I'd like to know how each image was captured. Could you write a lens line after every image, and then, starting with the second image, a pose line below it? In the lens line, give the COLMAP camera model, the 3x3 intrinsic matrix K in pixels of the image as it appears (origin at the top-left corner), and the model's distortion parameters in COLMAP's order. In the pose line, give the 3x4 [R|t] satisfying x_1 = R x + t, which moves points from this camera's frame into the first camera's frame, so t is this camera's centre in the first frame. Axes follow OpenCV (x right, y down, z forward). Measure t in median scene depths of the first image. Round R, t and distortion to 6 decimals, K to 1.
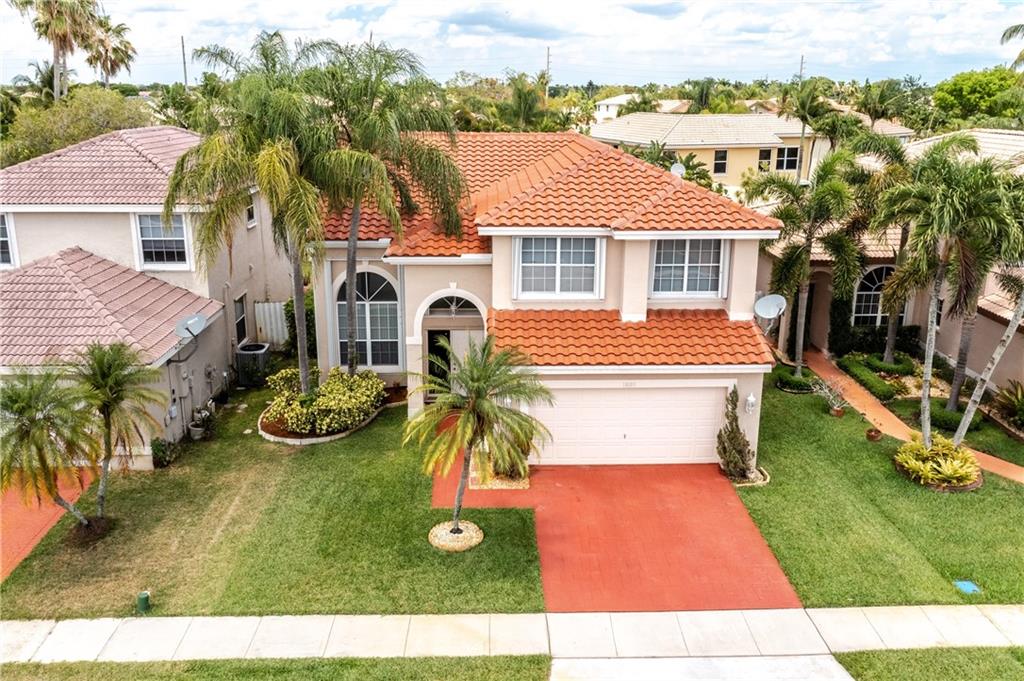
lens RADIAL K [[823.0, 0, 511.2], [0, 823.0, 323.2], [0, 0, 1]] dist [-0.003559, 0.006200]
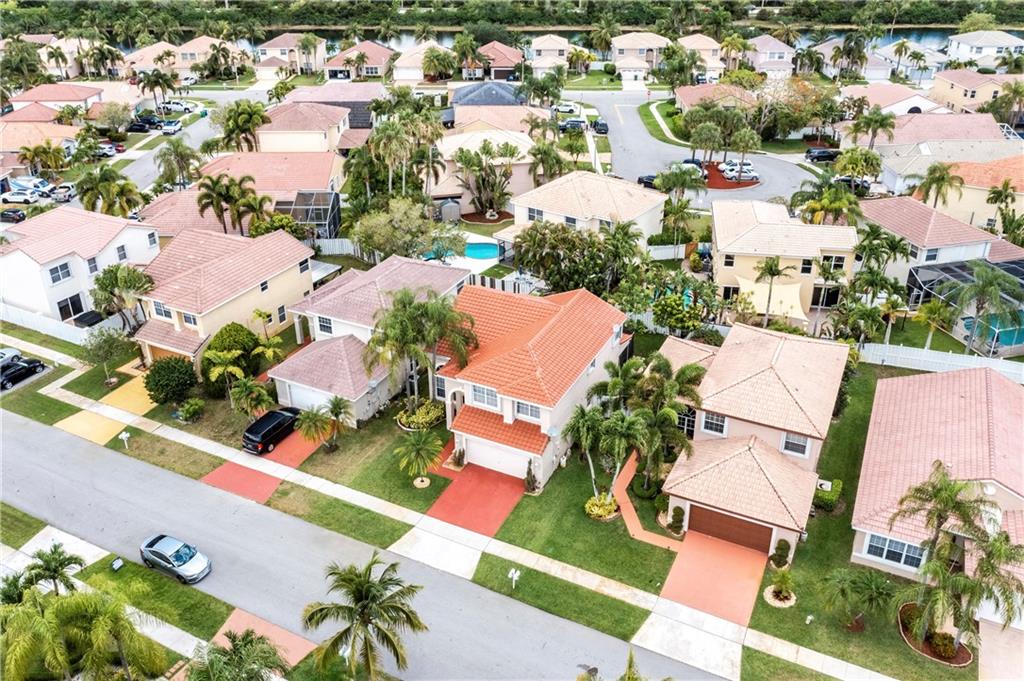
lens RADIAL K [[813.0, 0, 511.6], [0, 813.0, 302.2], [0, 0, 1]] dist [-0.001788, 0.009019]
pose [[0.879741, 0.199146, -0.431736, 1.239207], [-0.118157, 0.971139, 0.207188, -0.944280], [0.460537, -0.131259, 0.877882, -1.276242]]
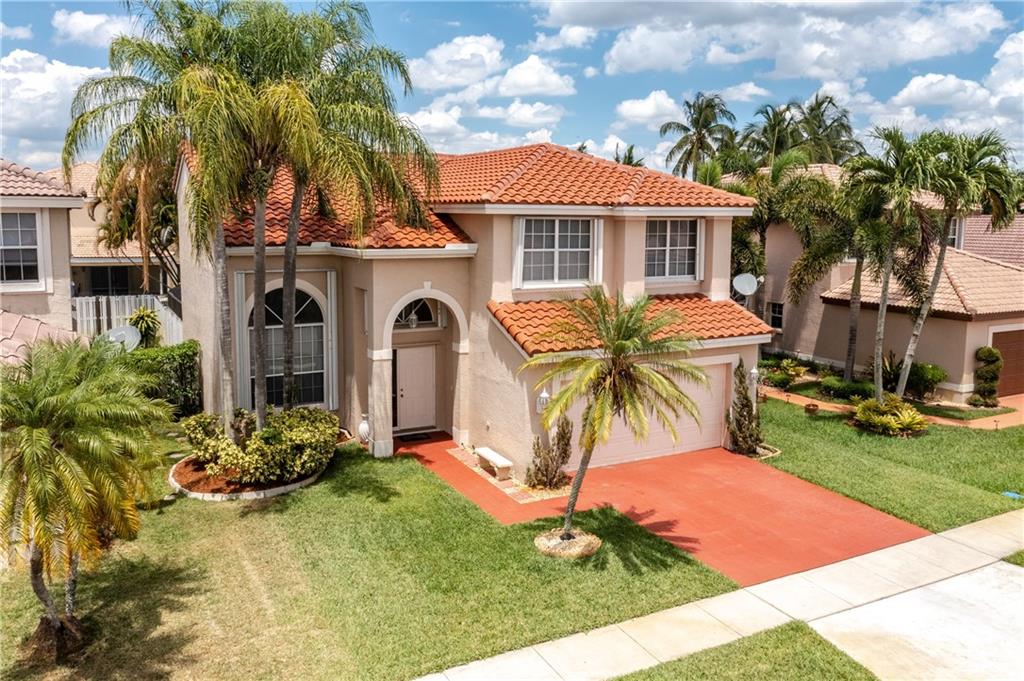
lens RADIAL K [[823.0, 0, 511.2], [0, 823.0, 323.2], [0, 0, 1]] dist [-0.003559, 0.006200]
pose [[0.893886, -0.056829, 0.444679, -0.407758], [0.119857, 0.986119, -0.114910, 0.110977], [-0.431976, 0.156014, 0.888289, 0.220858]]
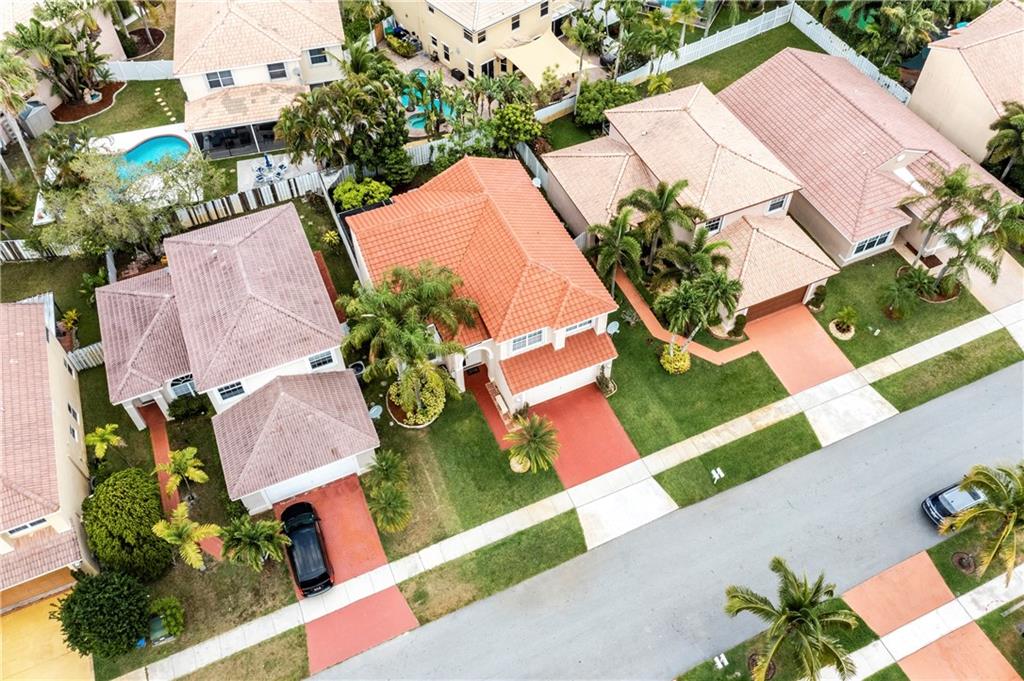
lens RADIAL K [[813.0, 0, 511.6], [0, 813.0, 302.2], [0, 0, 1]] dist [-0.001788, 0.009019]
pose [[0.927222, -0.293259, 0.232935, -0.478880], [0.113929, 0.813361, 0.570494, -1.456767], [-0.356763, -0.502437, 0.787577, -0.705701]]
